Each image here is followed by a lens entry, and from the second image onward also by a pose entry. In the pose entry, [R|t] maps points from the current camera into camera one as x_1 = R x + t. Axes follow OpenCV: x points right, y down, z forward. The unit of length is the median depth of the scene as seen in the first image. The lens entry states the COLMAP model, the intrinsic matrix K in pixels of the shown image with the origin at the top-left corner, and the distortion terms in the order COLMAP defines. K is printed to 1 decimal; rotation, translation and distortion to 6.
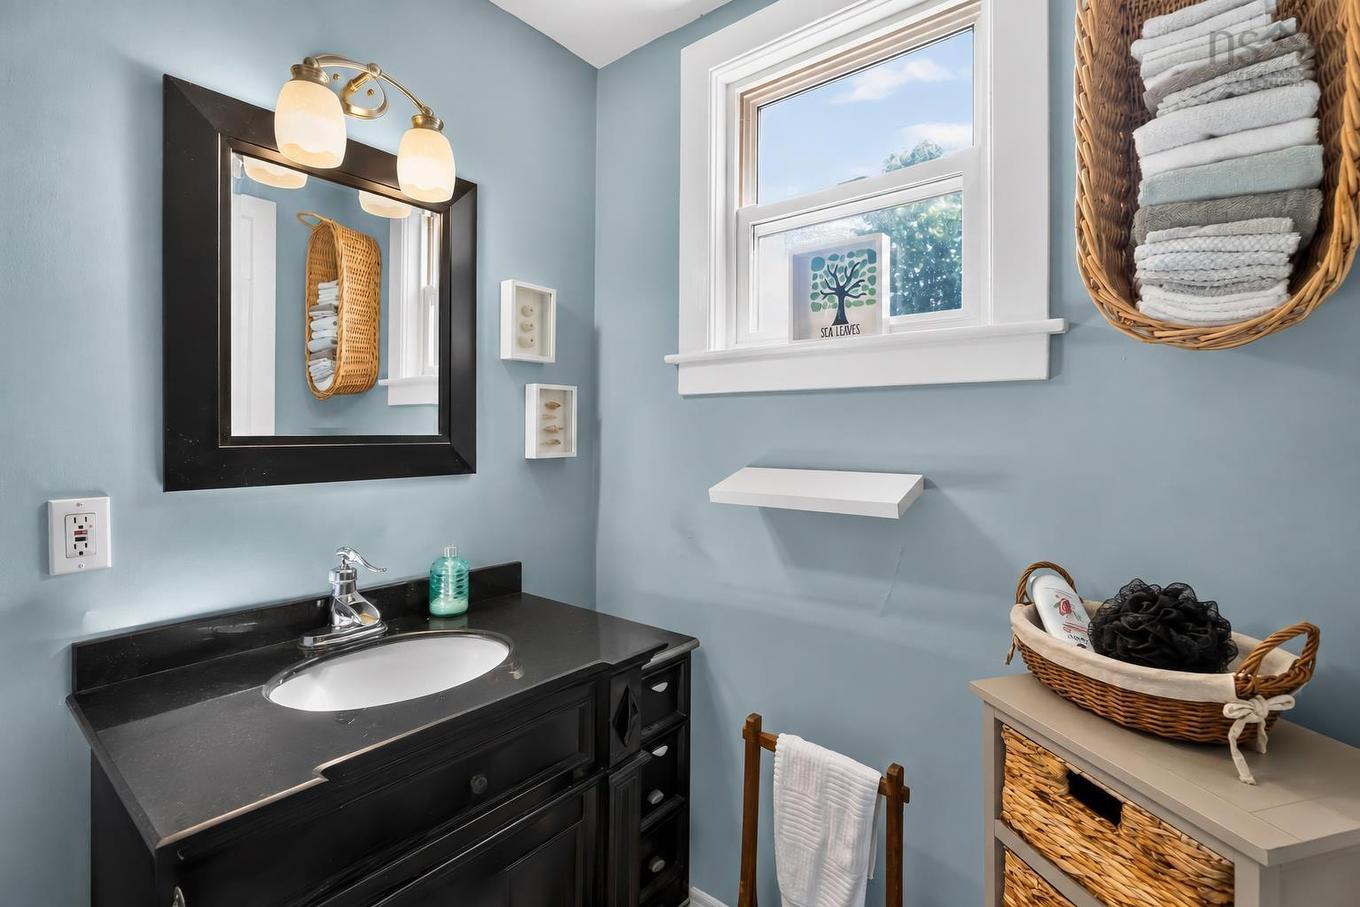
lens RADIAL K [[620.7, 0, 680.5], [0, 620.7, 440.2], [0, 0, 1]] dist [-0.003126, 0.000469]
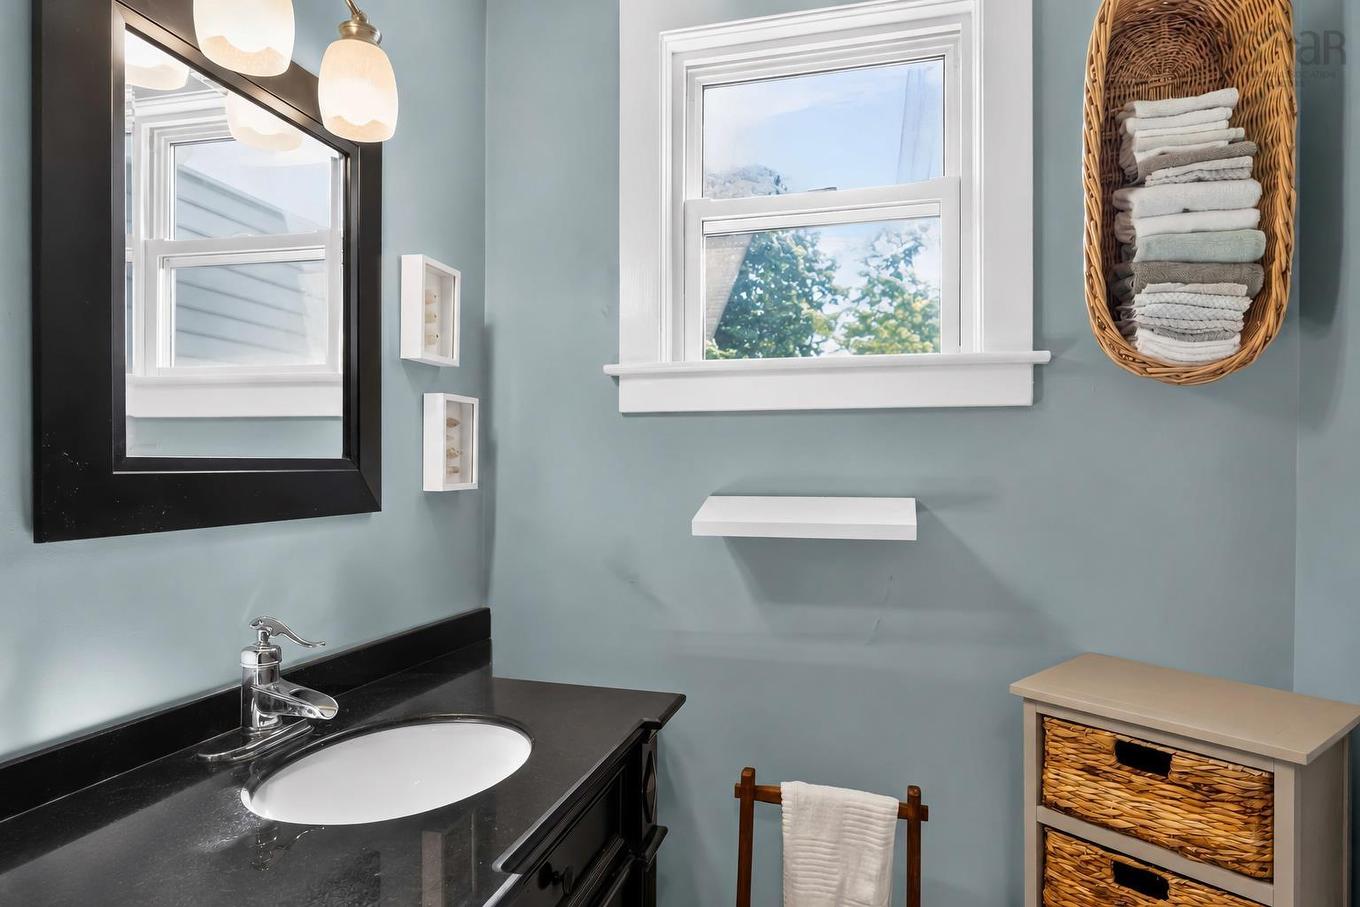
lens RADIAL K [[805.0, 0, 679.7], [0, 805.0, 479.4], [0, 0, 1]] dist [0.006817, -0.000009]
pose [[0.912323, -0.009371, 0.409364, -0.546906], [0.008171, 0.999956, 0.004679, 0.018998], [-0.409390, -0.000924, 0.912359, -0.035389]]
